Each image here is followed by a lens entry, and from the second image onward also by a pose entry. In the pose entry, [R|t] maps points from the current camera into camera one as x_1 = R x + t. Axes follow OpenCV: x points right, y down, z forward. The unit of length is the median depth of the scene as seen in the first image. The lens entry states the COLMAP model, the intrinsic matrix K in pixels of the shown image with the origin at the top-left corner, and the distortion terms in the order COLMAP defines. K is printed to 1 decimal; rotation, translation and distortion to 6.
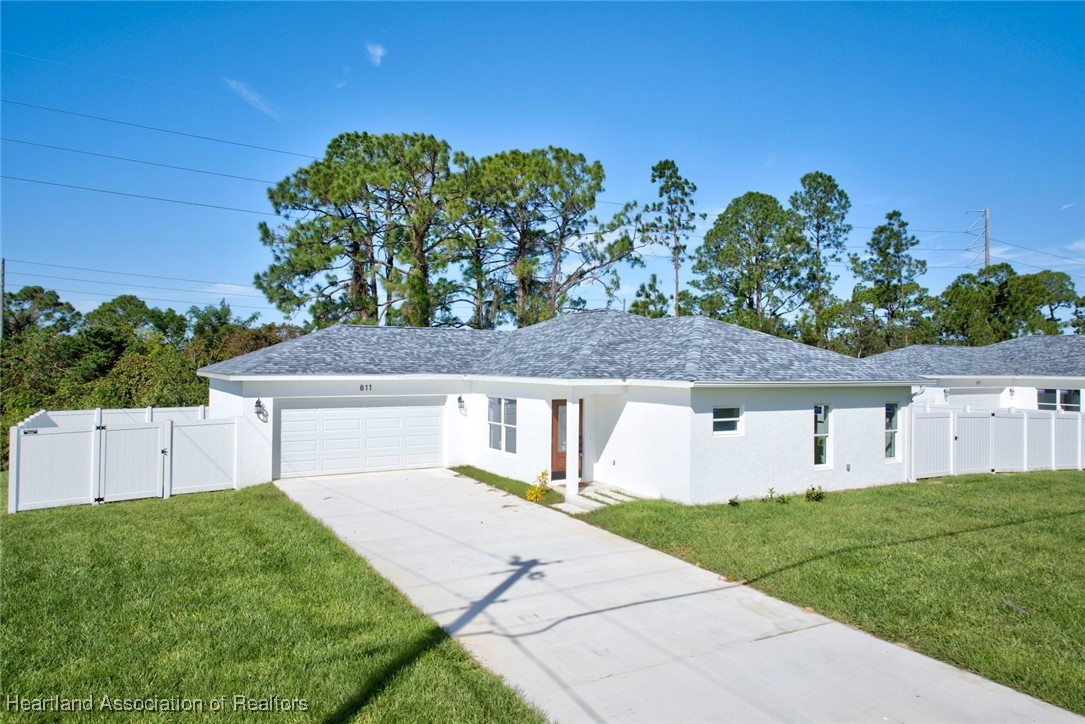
lens RADIAL K [[724.1, 0, 539.1], [0, 724.1, 365.5], [0, 0, 1]] dist [0.061512, -0.026971]
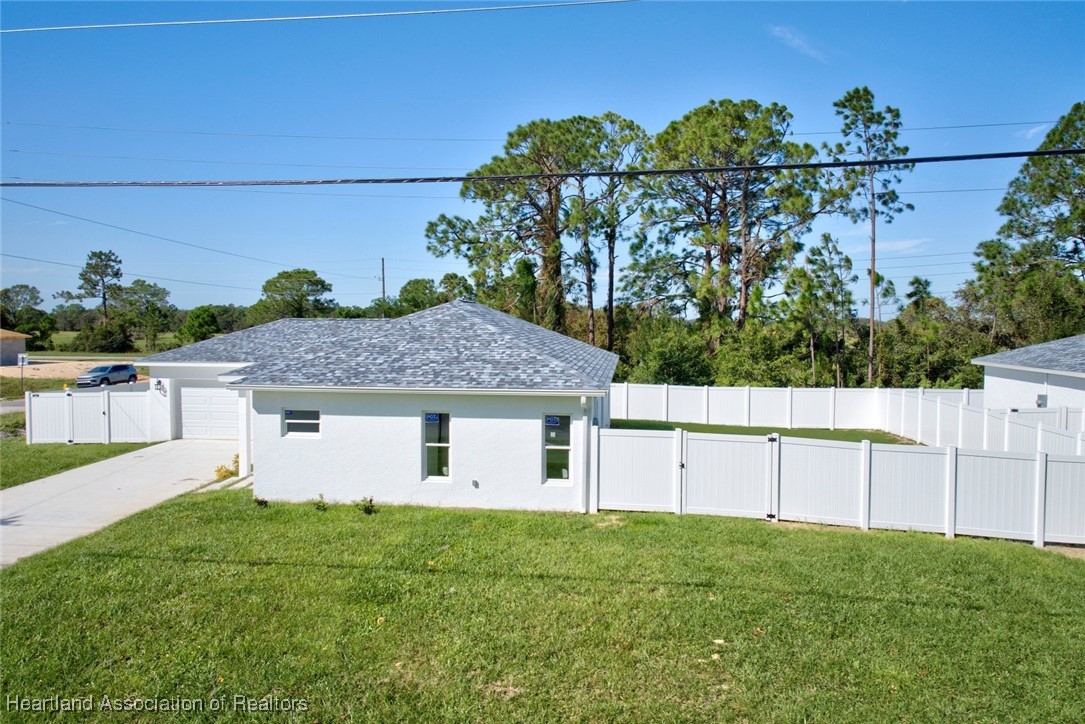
lens RADIAL K [[724.1, 0, 542.7], [0, 724.1, 359.9], [0, 0, 1]] dist [0.061512, -0.026971]
pose [[0.792679, 0.026861, -0.609047, 1.010092], [0.001326, 0.998950, 0.045784, -0.051632], [0.609638, -0.037100, 0.791811, 0.348724]]
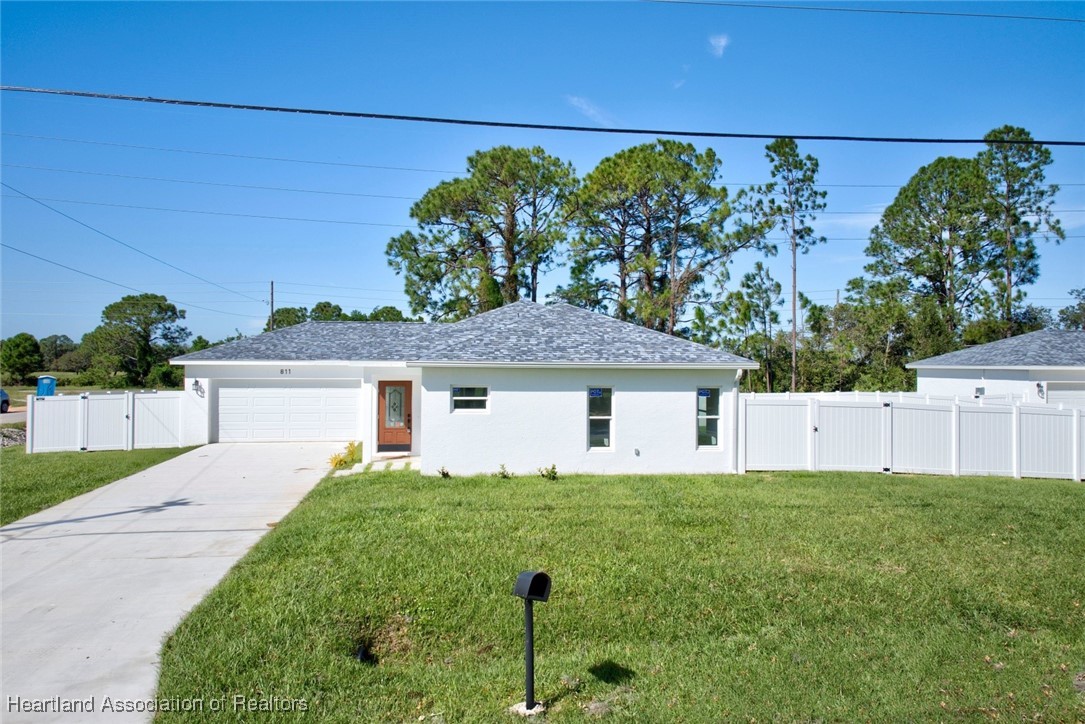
lens RADIAL K [[724.1, 0, 541.6], [0, 724.1, 370.9], [0, 0, 1]] dist [0.061512, -0.026971]
pose [[0.915699, 0.000665, -0.401864, 0.685046], [0.001056, 0.999991, 0.004061, 0.026565], [0.401864, -0.004143, 0.915690, 0.062414]]
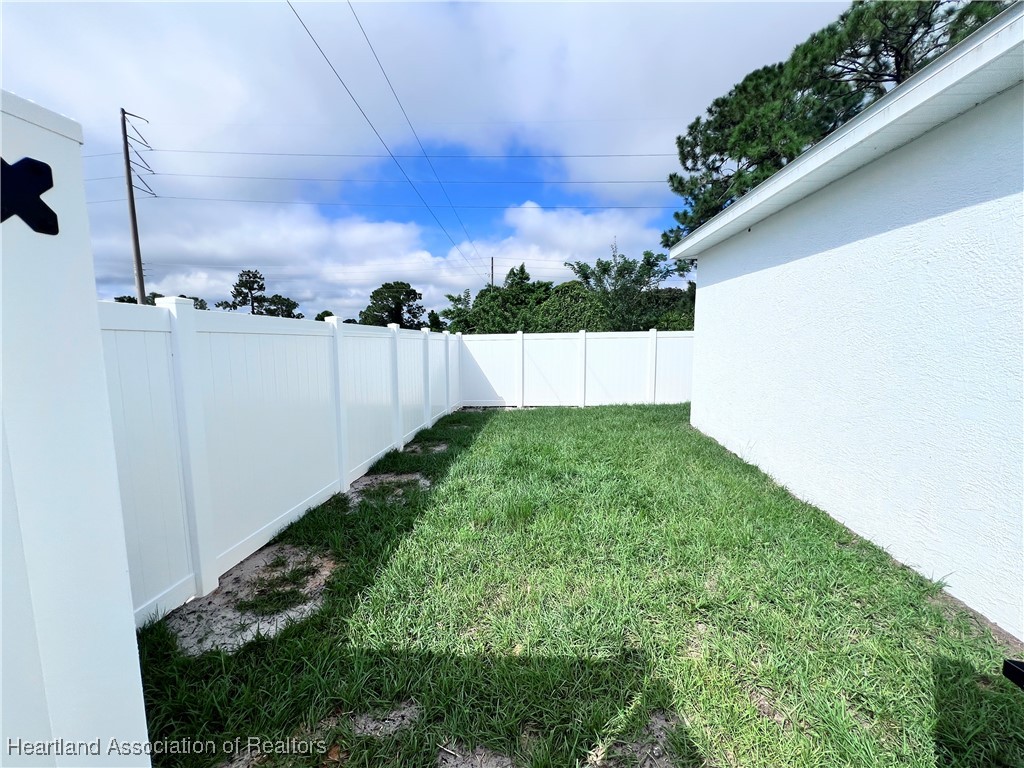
lens RADIAL K [[416.4, 0, 508.8], [0, 416.4, 383.3], [0, 0, 1]] dist [-0.003762, -0.001043]
pose [[0.801065, 0.061906, -0.595367, -0.475904], [0.004749, 0.993949, 0.109740, 0.068779], [0.598558, -0.090736, 0.795924, 0.922222]]
